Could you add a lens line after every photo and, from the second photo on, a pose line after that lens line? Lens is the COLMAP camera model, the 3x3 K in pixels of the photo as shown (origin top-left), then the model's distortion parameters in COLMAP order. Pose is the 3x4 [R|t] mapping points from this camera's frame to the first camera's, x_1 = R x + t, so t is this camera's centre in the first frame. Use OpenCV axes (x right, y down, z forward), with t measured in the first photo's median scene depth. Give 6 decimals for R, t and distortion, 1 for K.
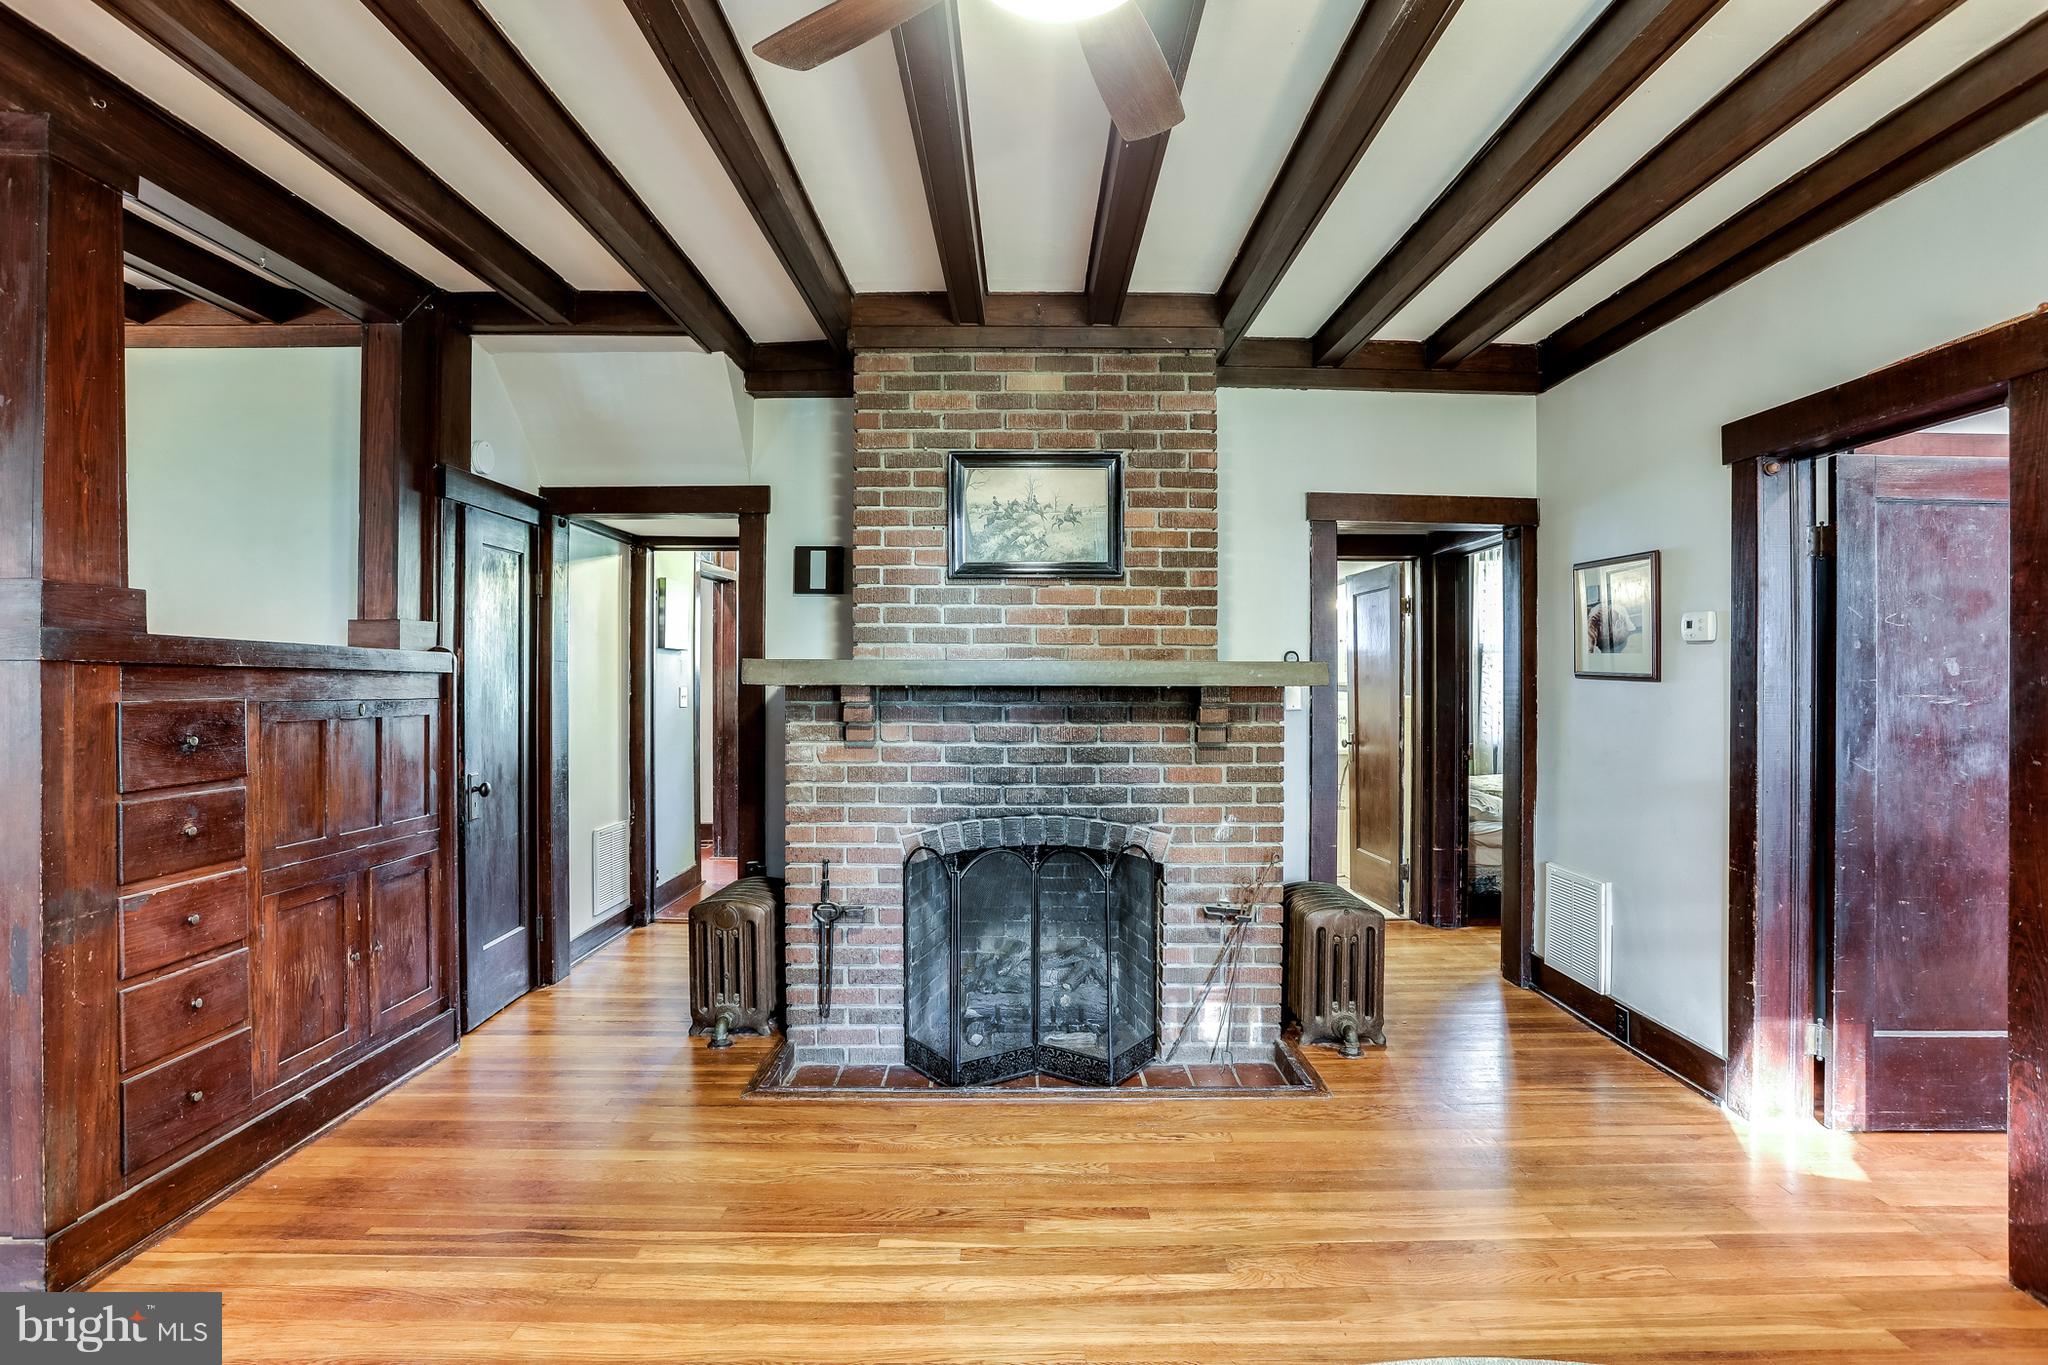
lens RADIAL K [[1029.5, 0, 1037.5], [0, 1029.5, 683.6], [0, 0, 1]] dist [-0.047950, 0.020958]
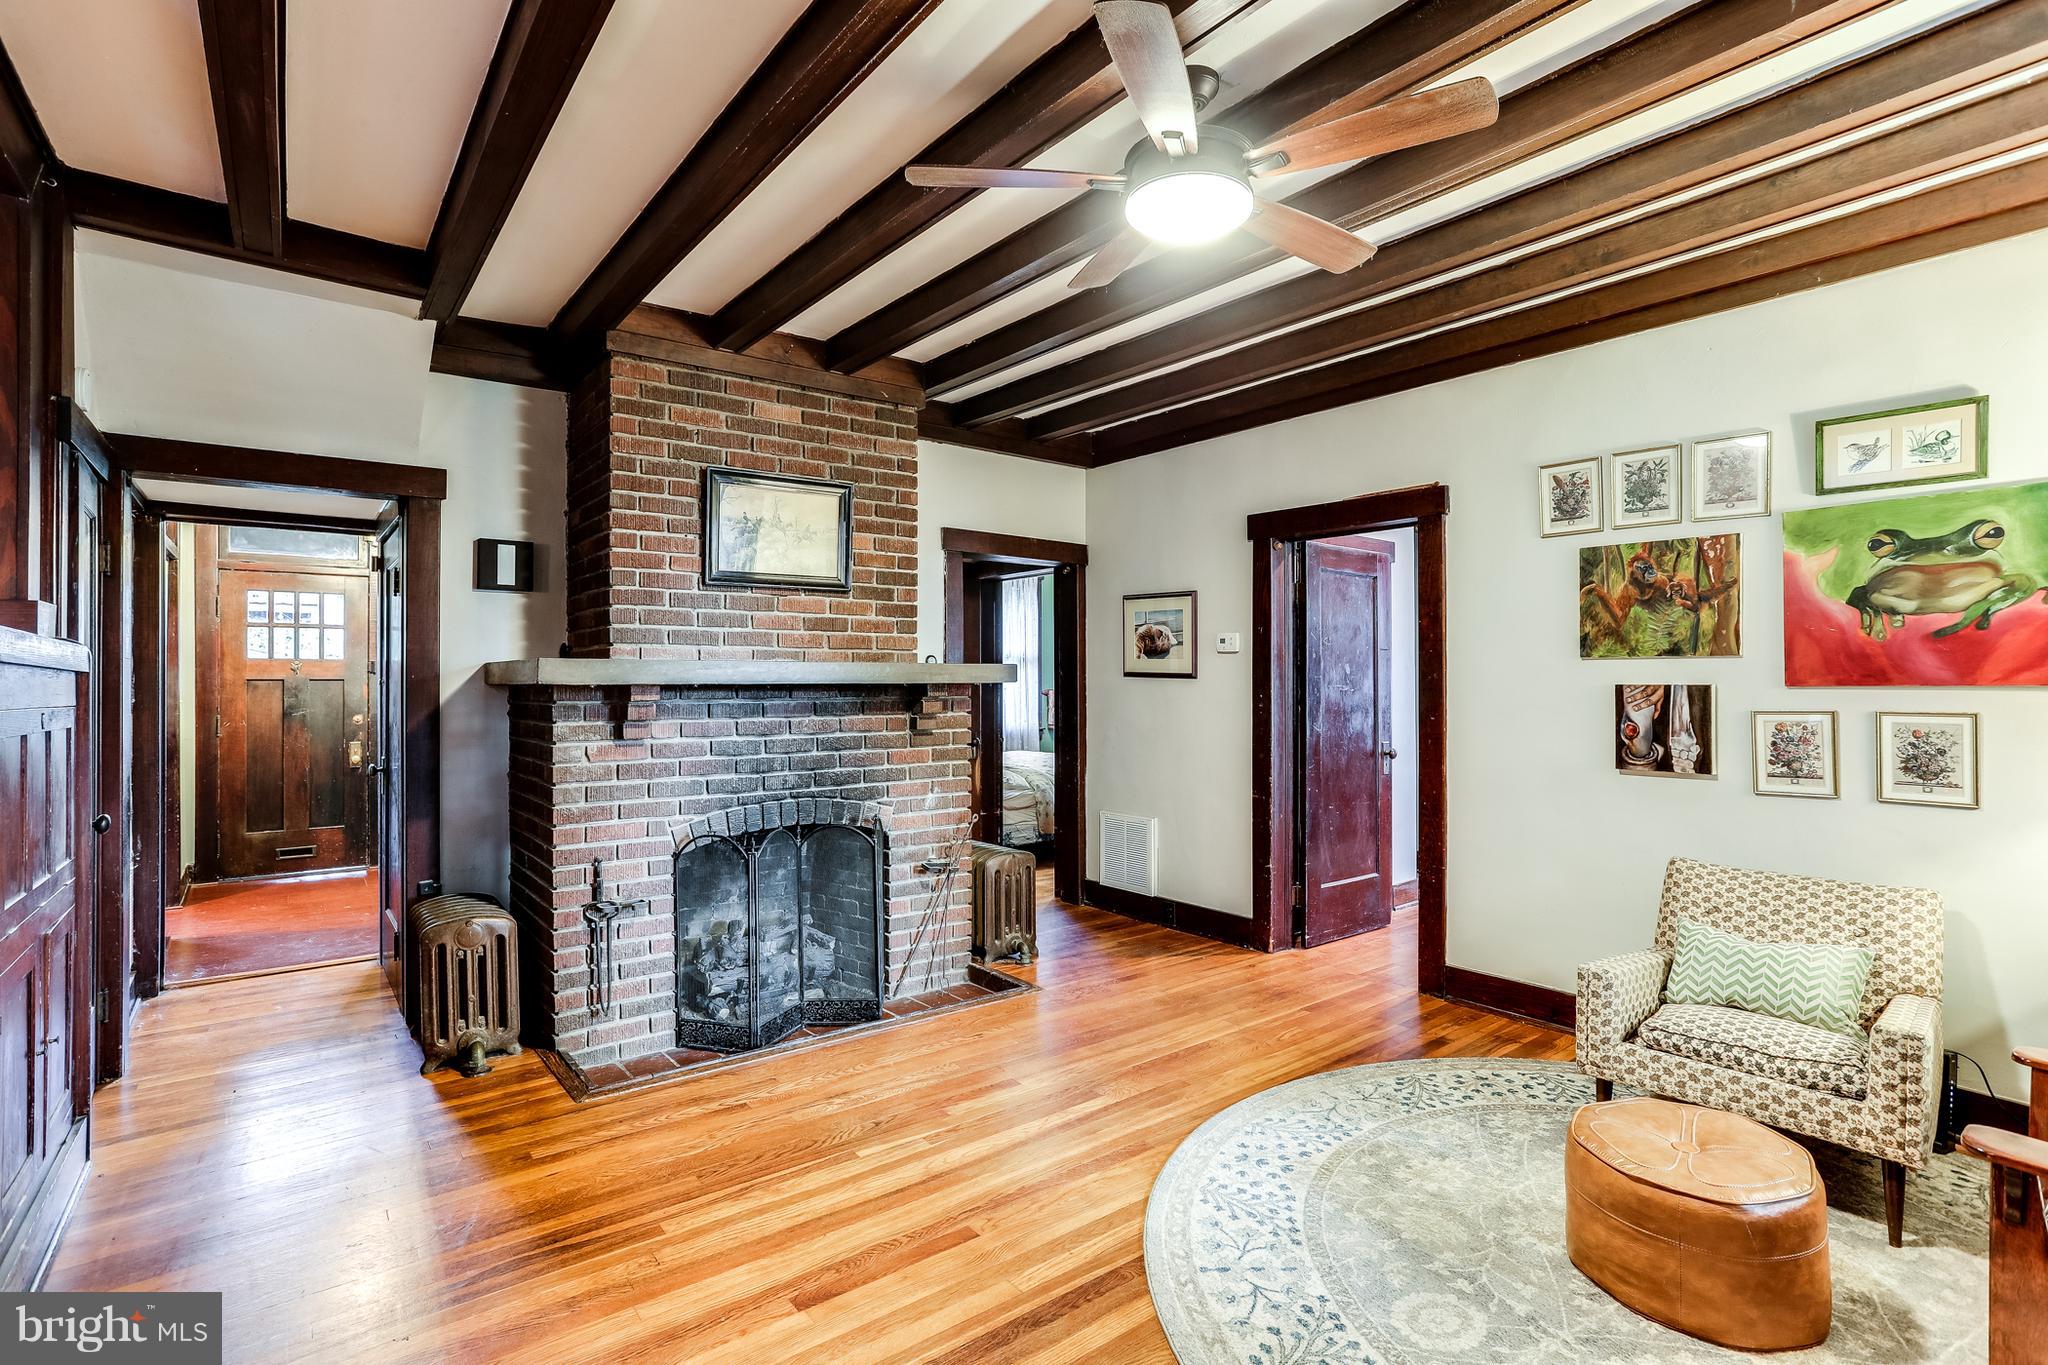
lens RADIAL K [[1029.5, 0, 1010.8], [0, 1029.5, 674.8], [0, 0, 1]] dist [-0.047950, 0.020958]
pose [[0.792739, -0.001455, 0.609560, -0.491123], [0.006769, 0.999957, -0.006416, 0.000718], [-0.609524, 0.009213, 0.792714, -0.036857]]
